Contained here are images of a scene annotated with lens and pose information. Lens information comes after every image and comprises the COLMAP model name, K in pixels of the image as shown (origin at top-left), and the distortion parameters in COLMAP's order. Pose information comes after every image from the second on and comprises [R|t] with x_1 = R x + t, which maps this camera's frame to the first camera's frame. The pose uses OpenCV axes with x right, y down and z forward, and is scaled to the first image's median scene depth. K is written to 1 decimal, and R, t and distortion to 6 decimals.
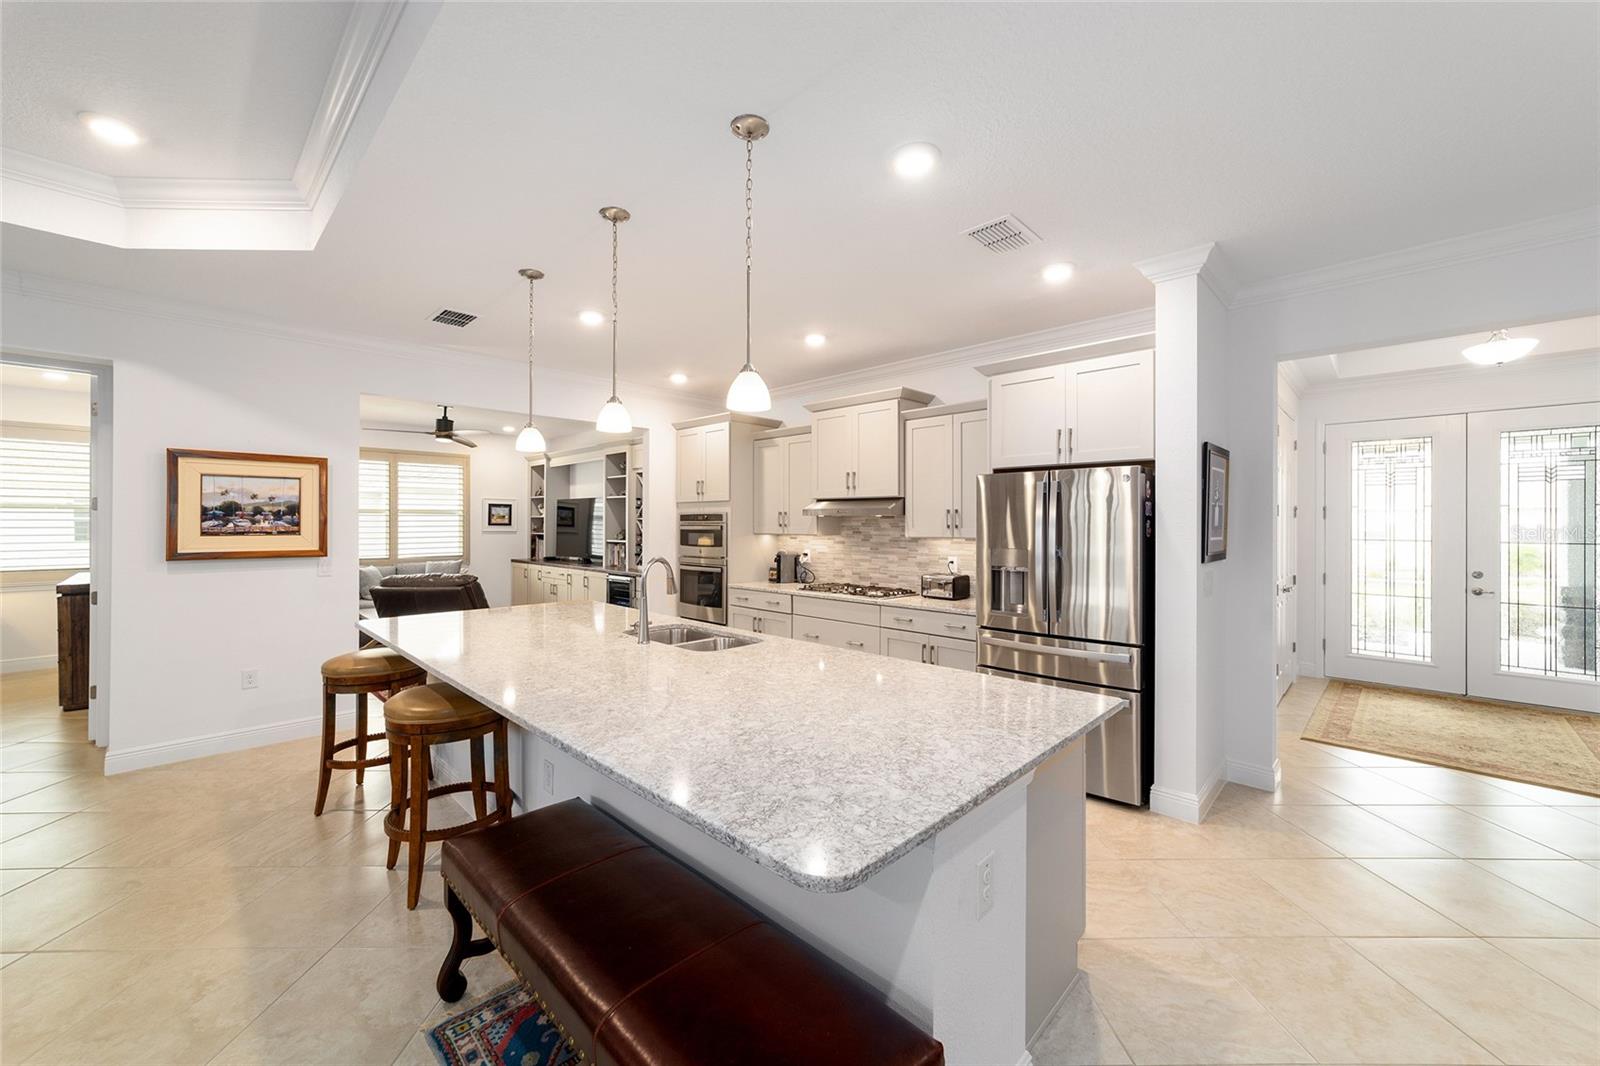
lens RADIAL K [[614.3, 0, 793.8], [0, 614.3, 520.1], [0, 0, 1]] dist [0.001395, 0.000127]
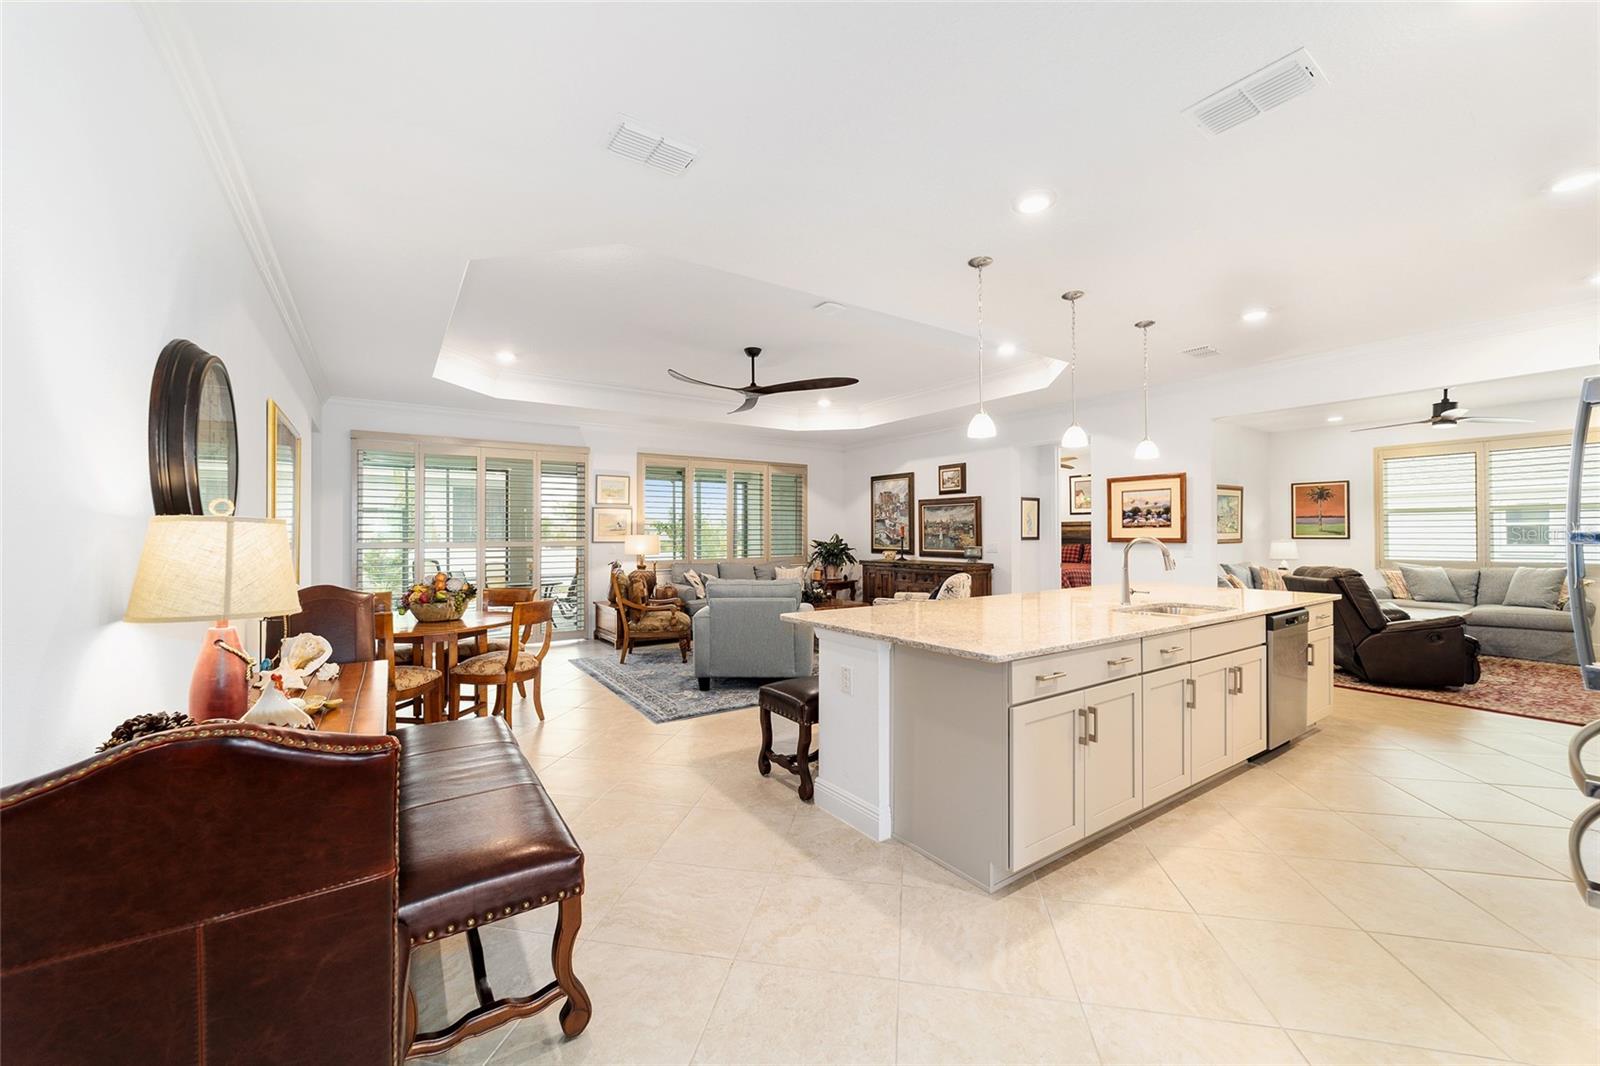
lens RADIAL K [[614.8, 0, 797.2], [0, 614.8, 530.1], [0, 0, 1]] dist [-0.015408, 0.009169]
pose [[-0.191922, -0.009779, -0.981361, 0.657216], [0.006991, 0.999911, -0.011331, 0.033656], [0.981385, -0.009035, -0.191837, 0.341198]]
